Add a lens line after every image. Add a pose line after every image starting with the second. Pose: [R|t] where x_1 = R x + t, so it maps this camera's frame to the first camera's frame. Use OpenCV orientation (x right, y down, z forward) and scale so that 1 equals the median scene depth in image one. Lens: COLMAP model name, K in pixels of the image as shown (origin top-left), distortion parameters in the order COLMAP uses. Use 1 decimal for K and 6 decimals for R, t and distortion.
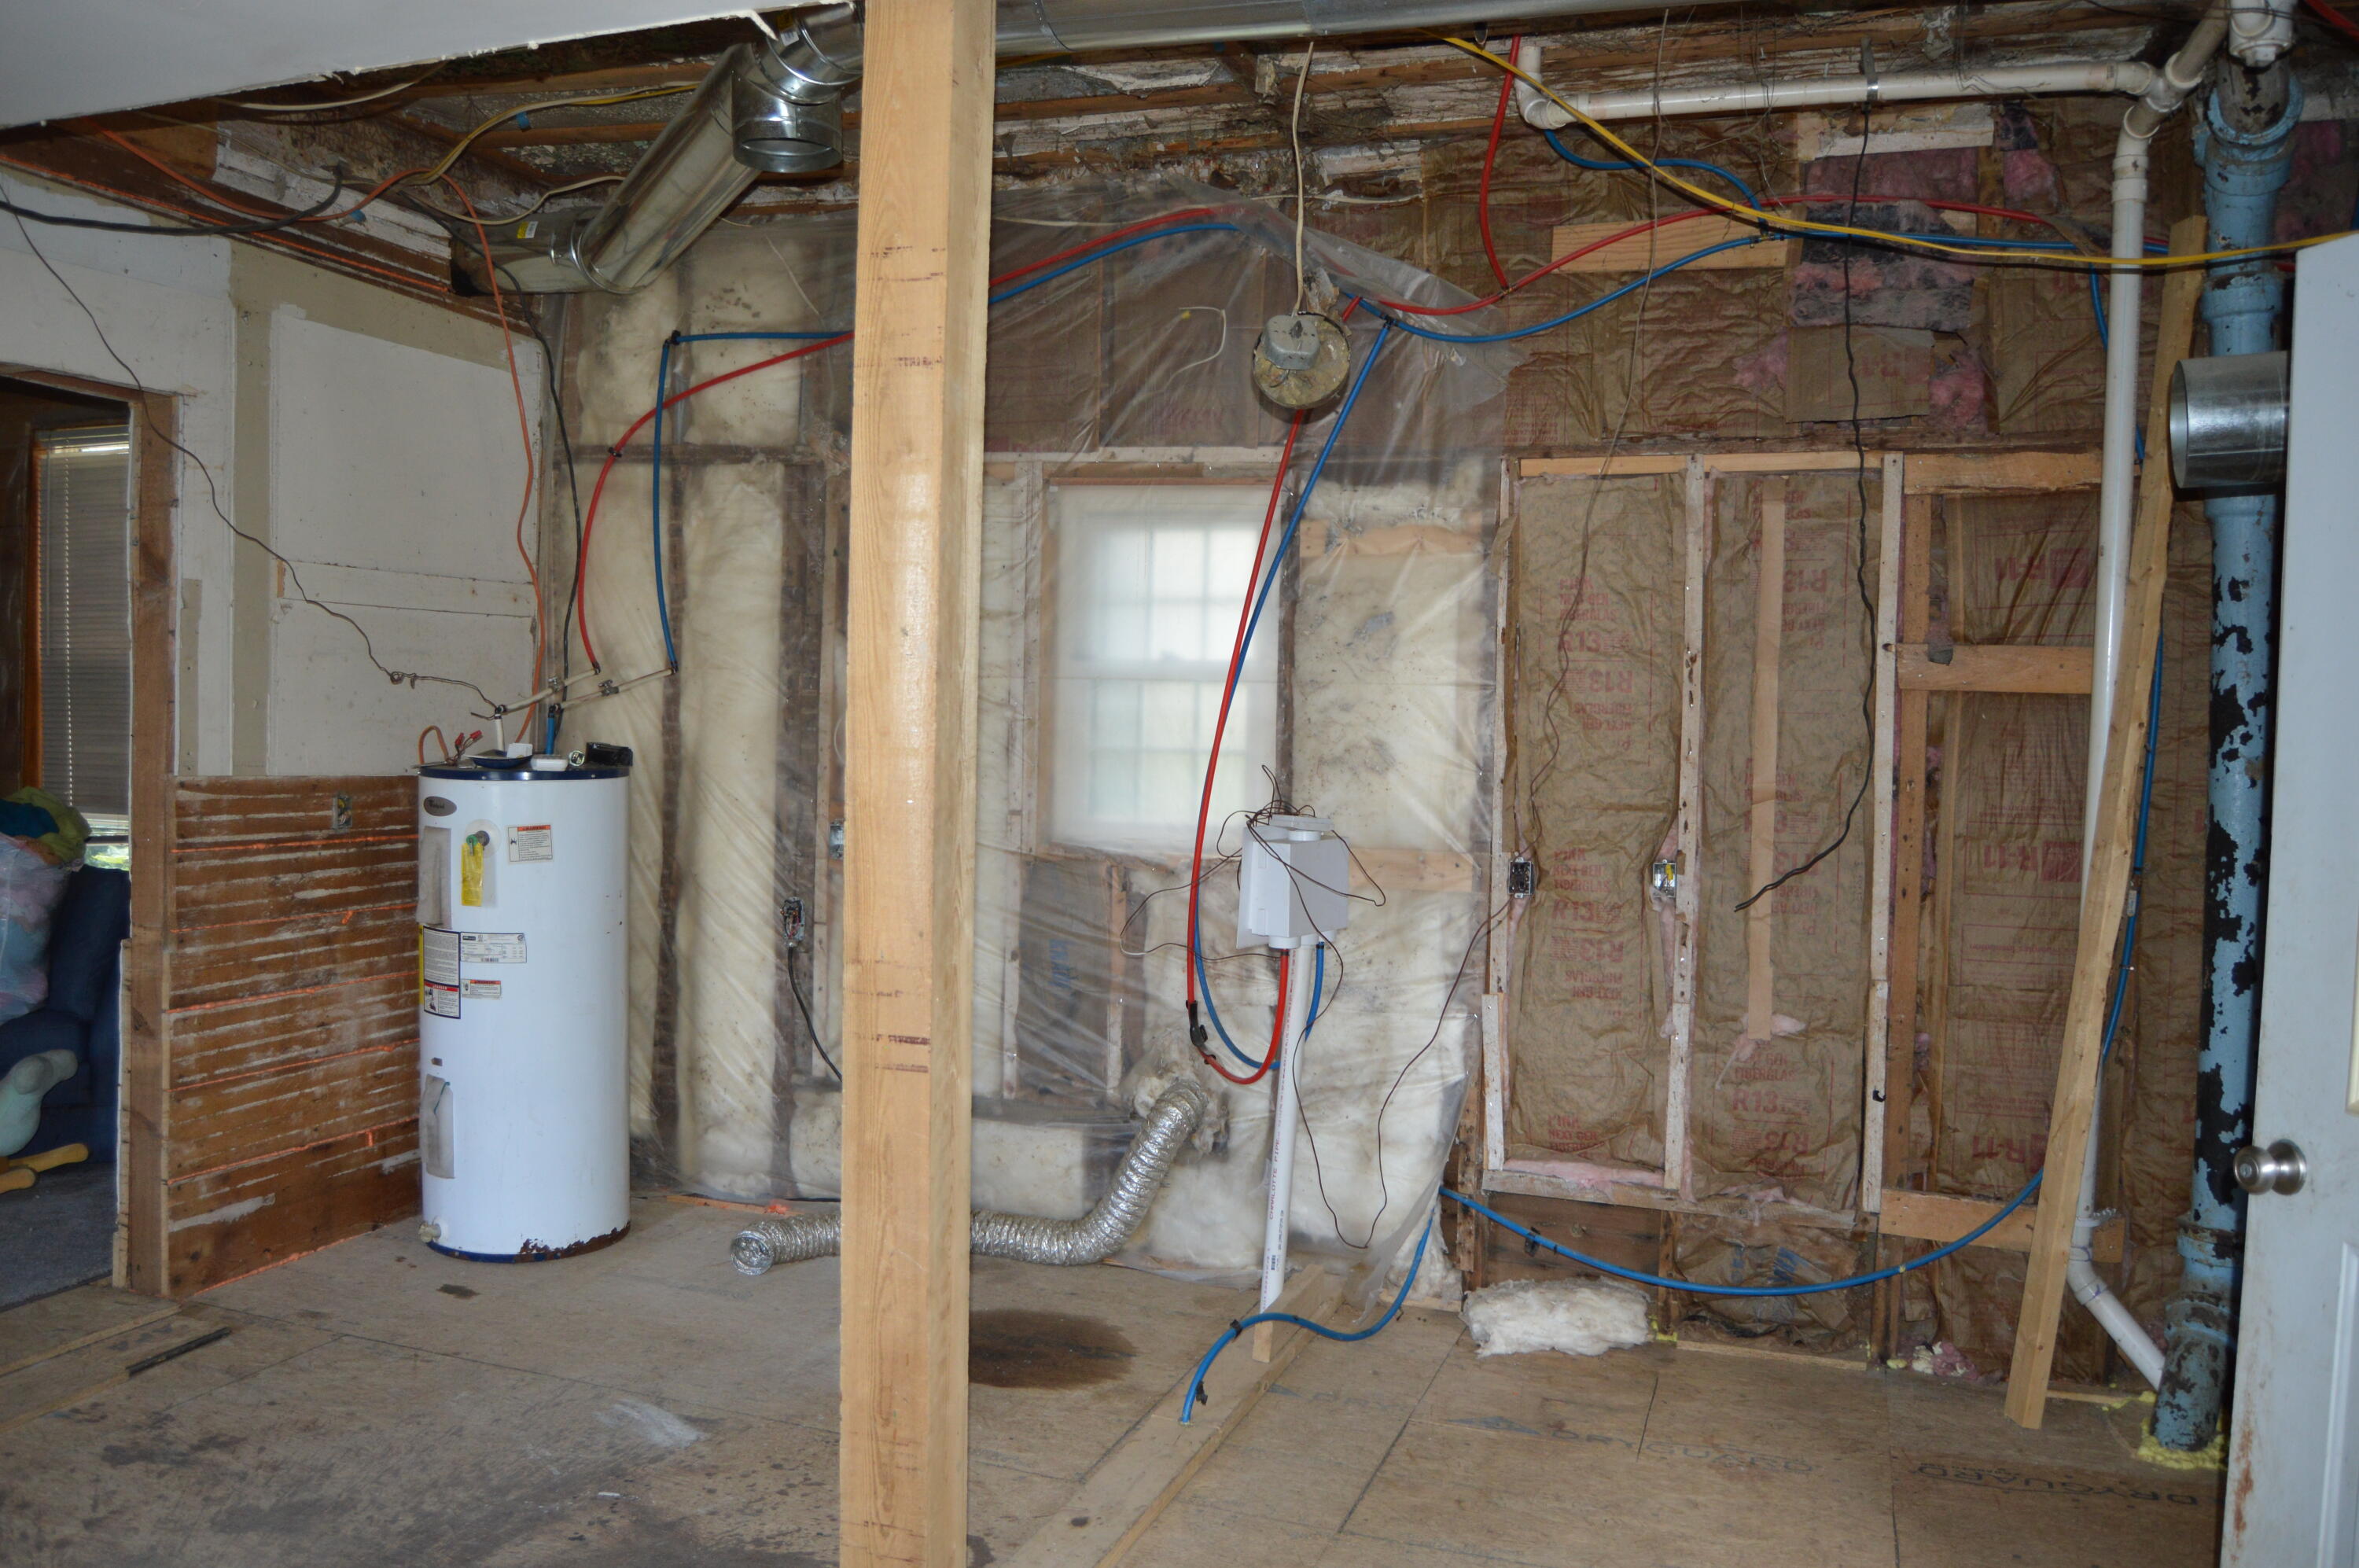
lens RADIAL K [[1858.4, 0, 1154.1], [0, 1858.4, 781.0], [0, 0, 1]] dist [-0.099987, 0.050261]
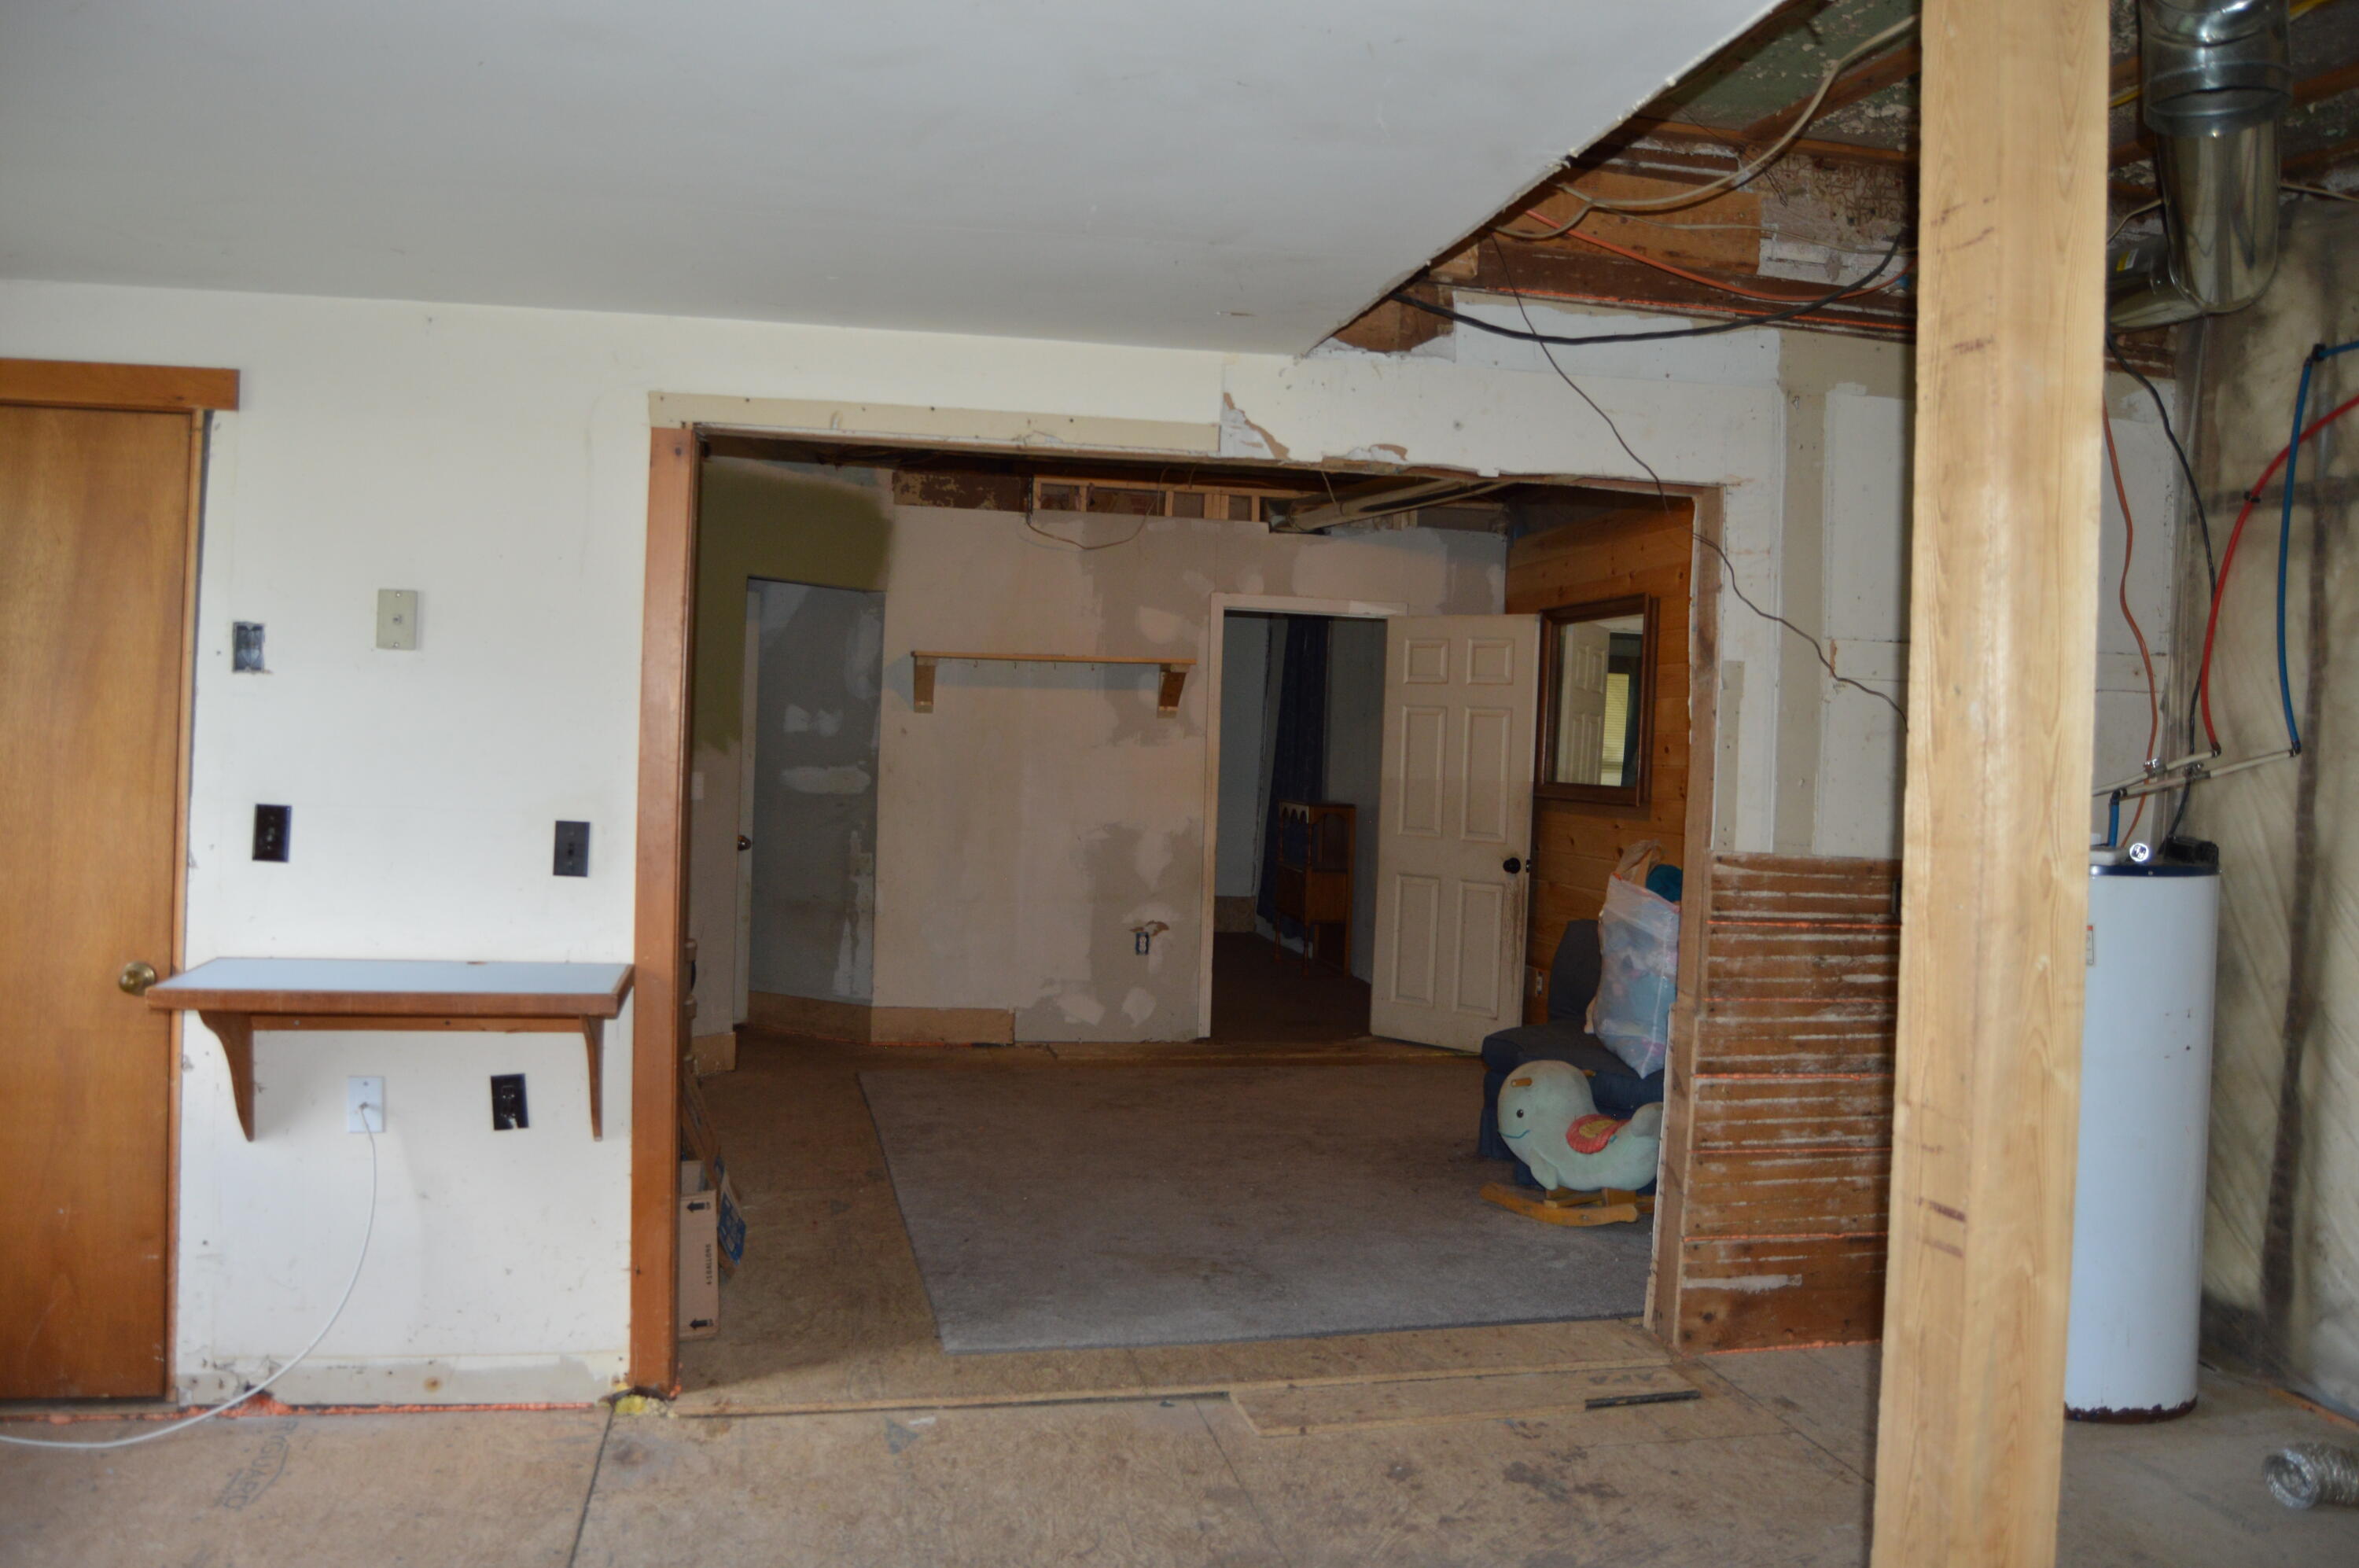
lens RADIAL K [[1858.4, 0, 1154.1], [0, 1858.4, 781.0], [0, 0, 1]] dist [-0.099987, 0.050261]
pose [[0.526724, 0.011097, -0.849964, 0.178942], [-0.053483, 0.998366, -0.020110, -0.003875], [0.848352, 0.056051, 0.526457, 0.160935]]
